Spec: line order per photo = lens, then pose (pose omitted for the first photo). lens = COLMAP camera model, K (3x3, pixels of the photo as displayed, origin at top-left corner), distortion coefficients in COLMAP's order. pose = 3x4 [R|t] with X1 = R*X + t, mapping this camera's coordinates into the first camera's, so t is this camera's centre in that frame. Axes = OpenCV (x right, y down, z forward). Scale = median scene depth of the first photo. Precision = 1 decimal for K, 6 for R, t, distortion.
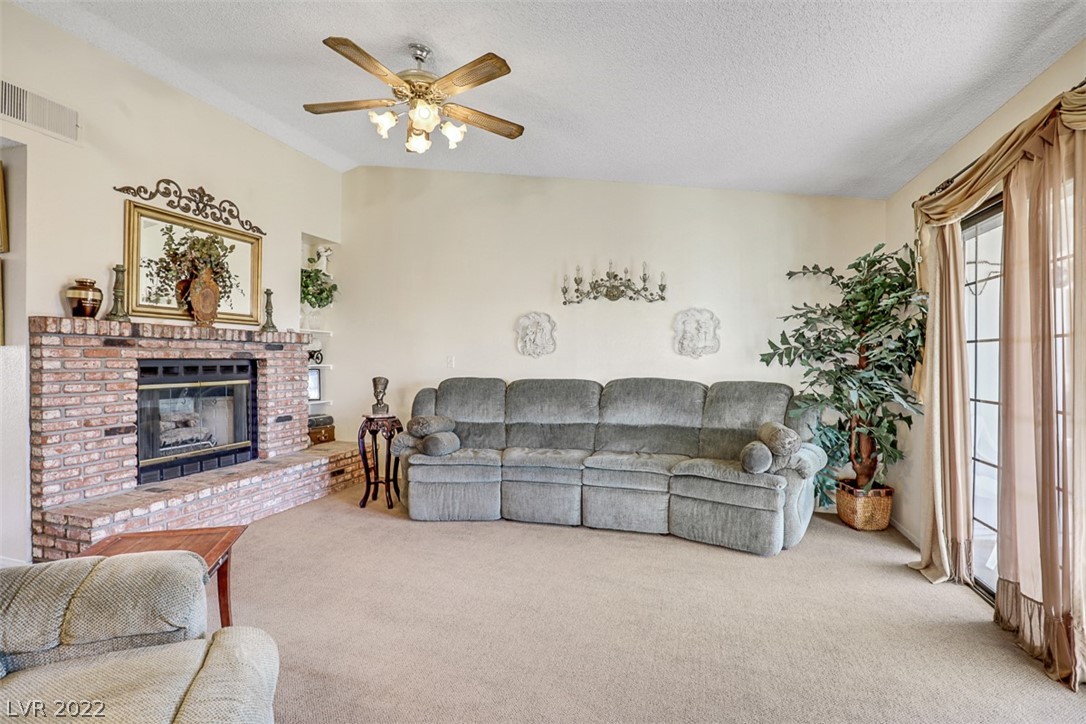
lens RADIAL K [[499.0, 0, 542.6], [0, 499.0, 361.0], [0, 0, 1]] dist [-0.029831, 0.003573]
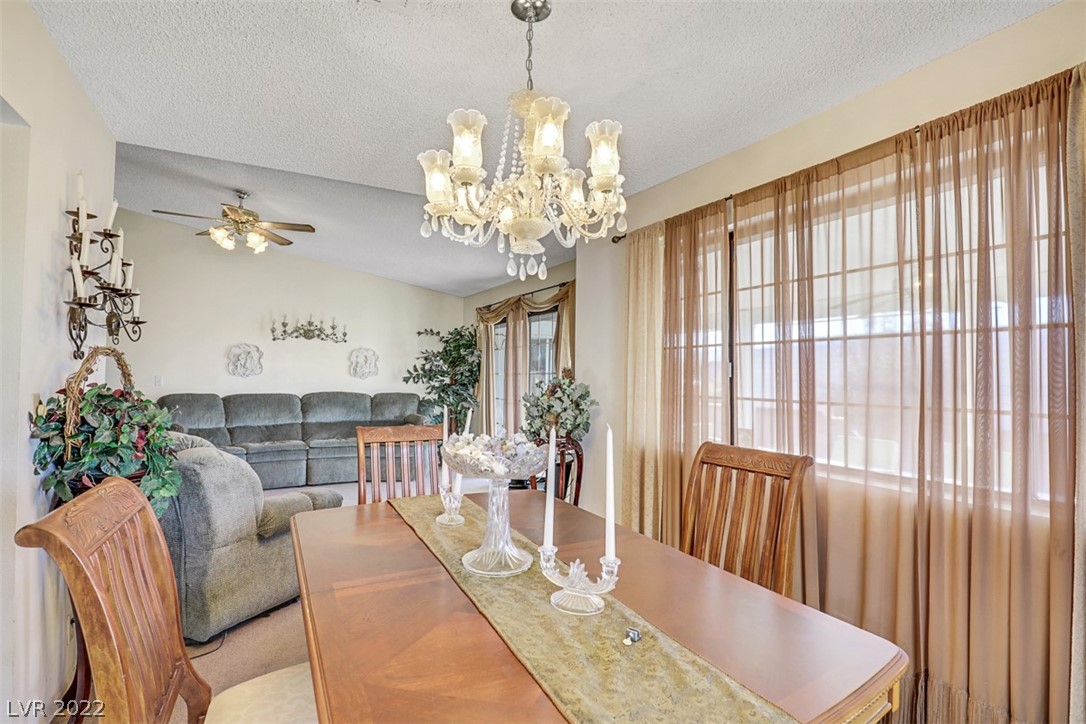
lens RADIAL K [[499.0, 0, 540.0], [0, 499.0, 368.0], [0, 0, 1]] dist [-0.029831, 0.003573]
pose [[0.692688, 0.019252, 0.720980, -0.489409], [-0.006828, 0.999774, -0.020135, -0.013927], [-0.721205, 0.009024, 0.692663, -0.563710]]
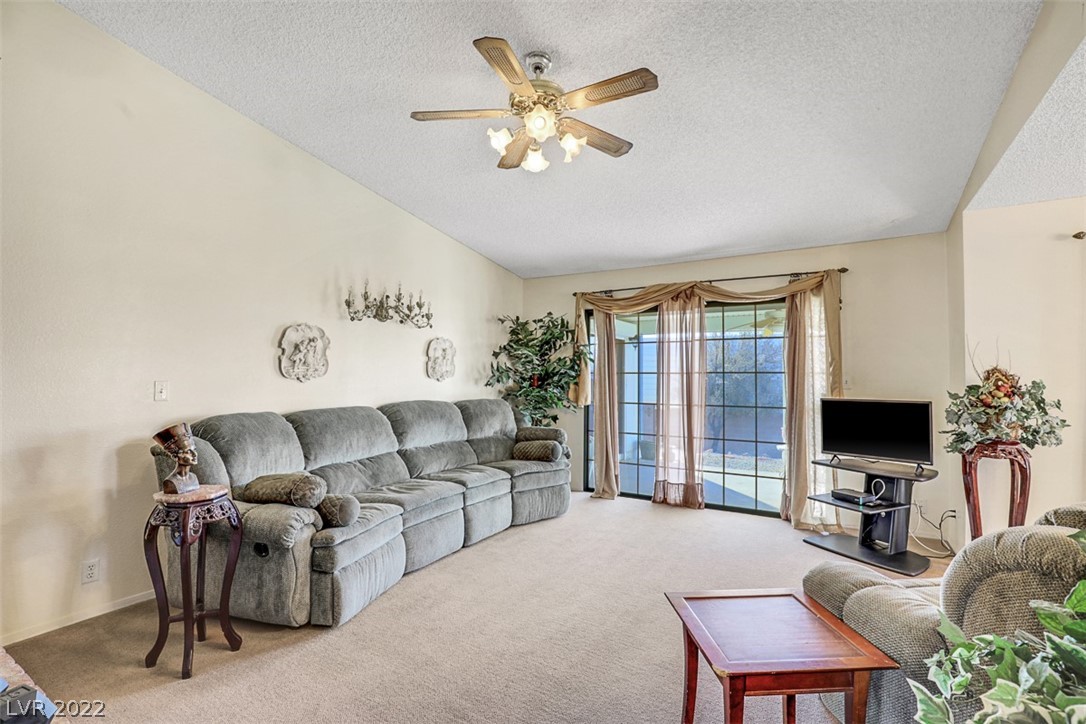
lens RADIAL K [[499.0, 0, 542.5], [0, 499.0, 360.0], [0, 0, 1]] dist [-0.029831, 0.003573]
pose [[0.257251, 0.030587, 0.965860, -0.779872], [0.003473, 0.999463, -0.032576, -0.017582], [-0.966338, 0.011734, 0.257007, 0.510788]]
